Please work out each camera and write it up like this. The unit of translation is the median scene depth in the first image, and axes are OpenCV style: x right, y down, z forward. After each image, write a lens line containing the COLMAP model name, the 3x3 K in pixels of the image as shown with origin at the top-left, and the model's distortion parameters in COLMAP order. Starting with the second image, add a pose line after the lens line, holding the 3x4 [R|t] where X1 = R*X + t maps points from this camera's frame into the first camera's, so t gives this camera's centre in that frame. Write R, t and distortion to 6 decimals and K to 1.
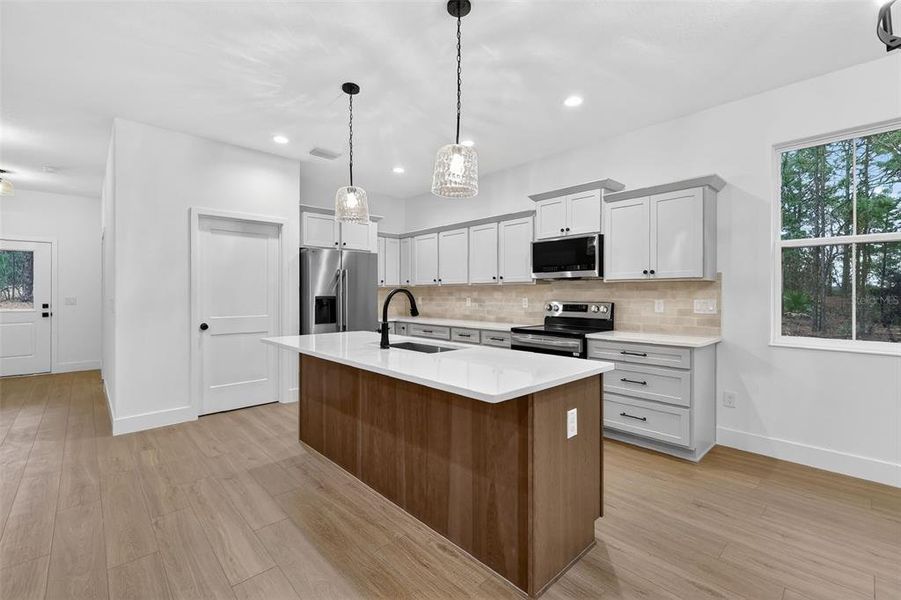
lens RADIAL K [[393.0, 0, 450.5], [0, 393.0, 292.9], [0, 0, 1]] dist [0.000641, 0.000262]
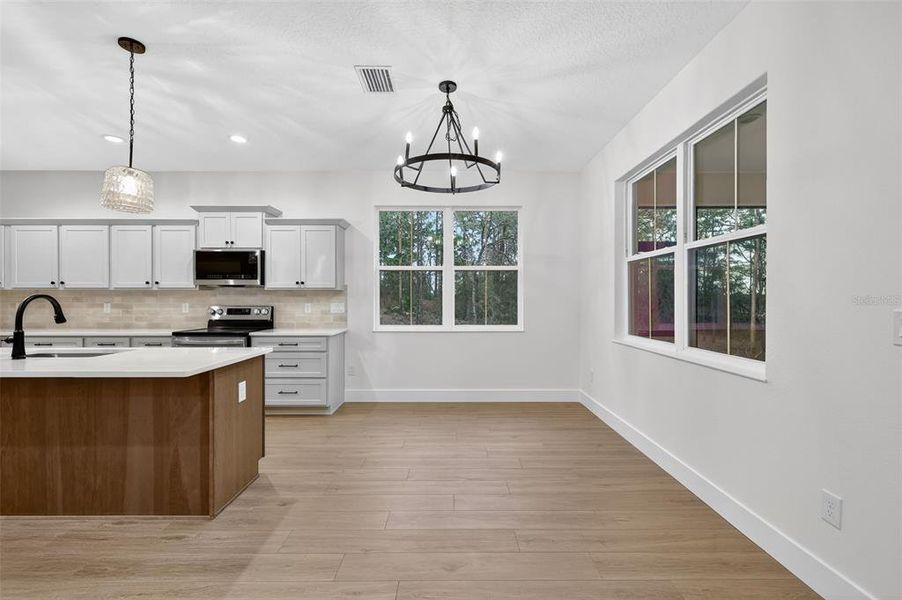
lens RADIAL K [[389.4, 0, 451.7], [0, 389.4, 298.2], [0, 0, 1]] dist [0.002643, 0.000359]
pose [[0.682135, -0.000600, 0.731226, -0.107632], [-0.001764, 0.999995, 0.002467, -0.004981], [-0.731224, -0.002972, 0.682131, -0.270579]]
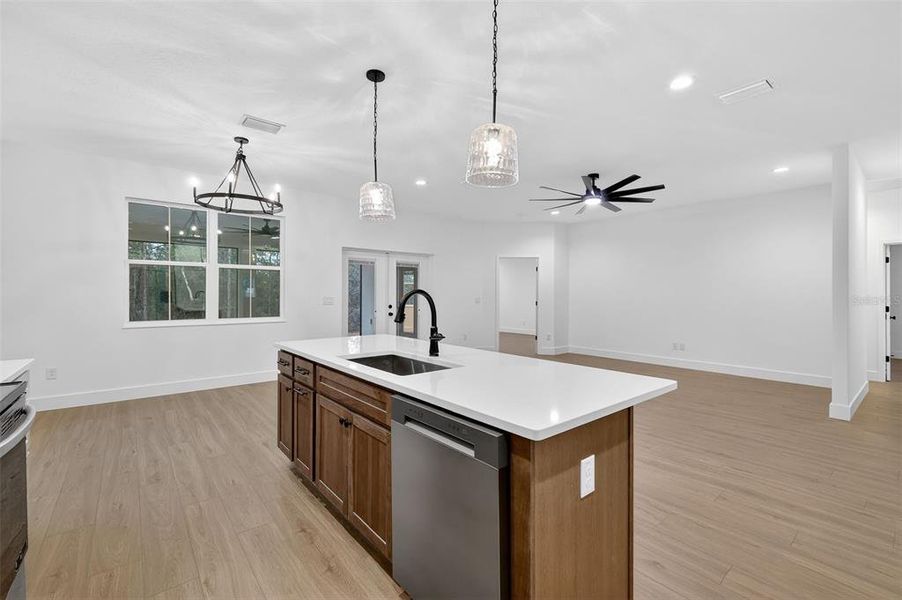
lens RADIAL K [[393.4, 0, 451.0], [0, 393.4, 292.9], [0, 0, 1]] dist [0.000641, 0.000262]
pose [[-0.997917, -0.005458, 0.064287, -0.195580], [-0.005823, 0.999968, -0.005490, -0.002026], [-0.064255, -0.005853, -0.997916, 1.427519]]
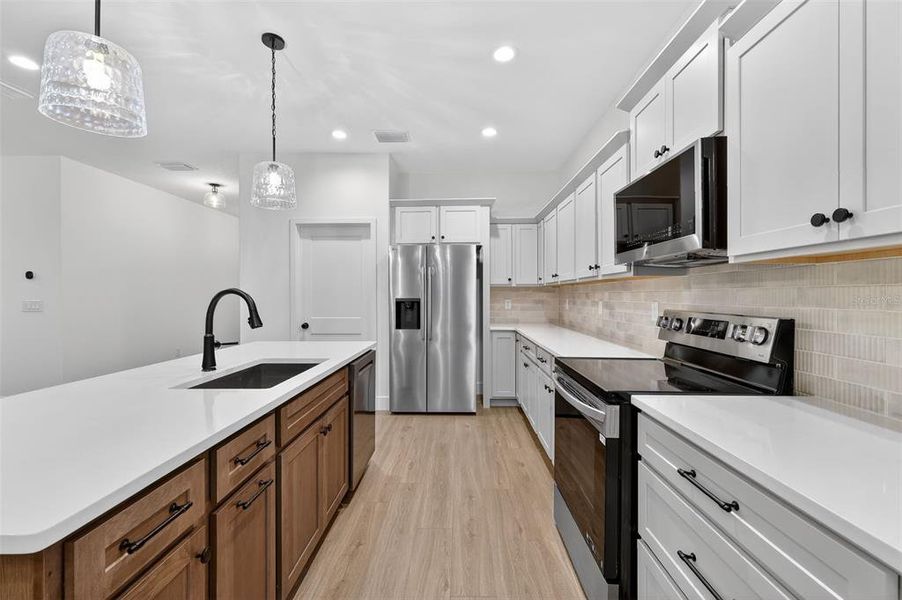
lens RADIAL K [[389.4, 0, 451.7], [0, 389.4, 298.2], [0, 0, 1]] dist [0.002643, 0.000359]
pose [[0.717493, 0.001411, -0.696565, 0.495973], [0.005122, 0.999960, 0.007301, 0.002156], [0.696547, -0.008806, 0.717457, 0.593948]]
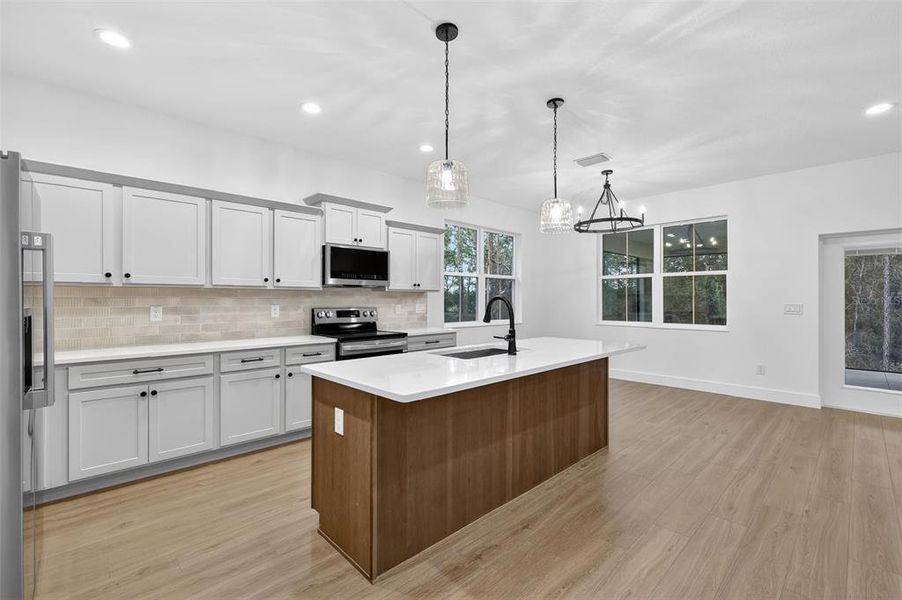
lens RADIAL K [[389.4, 0, 451.7], [0, 389.4, 298.2], [0, 0, 1]] dist [0.002643, 0.000359]
pose [[-0.009530, 0.002422, 0.999952, -0.879641], [-0.004075, 0.999989, -0.002461, -0.002813], [-0.999946, -0.004099, -0.009520, 0.872874]]
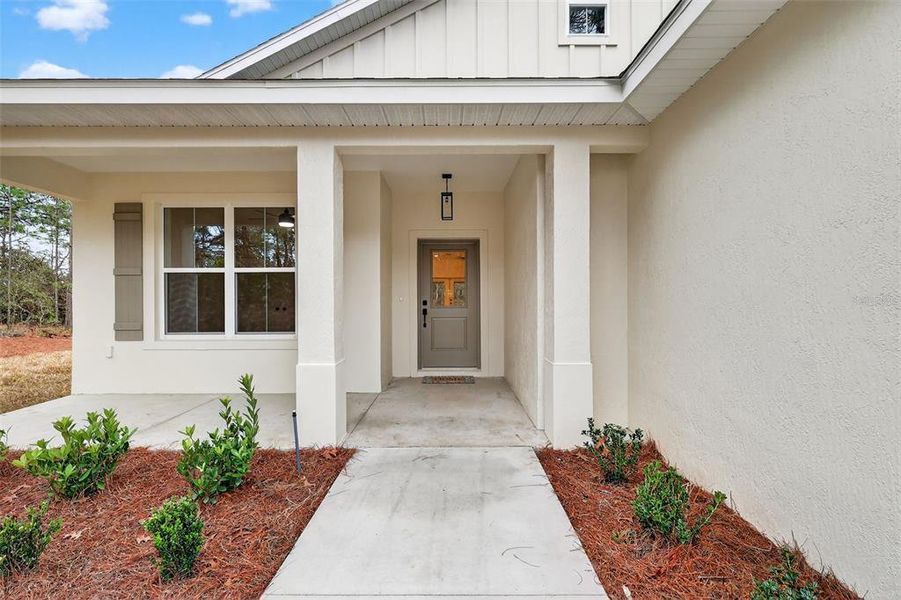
lens RADIAL K [[388.9, 0, 451.2], [0, 388.9, 298.2], [0, 0, 1]] dist [0.002643, 0.000359]
pose [[0.683688, -0.001880, 0.729772, 0.491378], [0.001885, 0.999998, 0.000810, -0.019181], [-0.729772, 0.000822, 0.683691, -0.714269]]
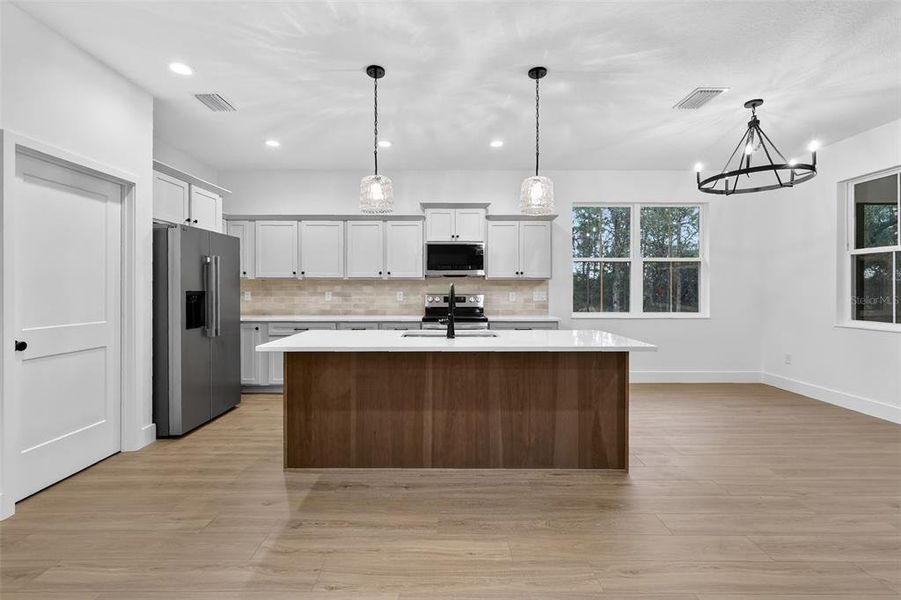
lens RADIAL K [[390.9, 0, 450.3], [0, 390.9, 288.5], [0, 0, 1]] dist [0.001808, 0.000318]
pose [[0.680573, -0.000847, 0.732680, -0.718181], [-0.002787, 0.999989, 0.003744, -0.001078], [-0.732675, -0.004590, 0.680563, 0.197934]]
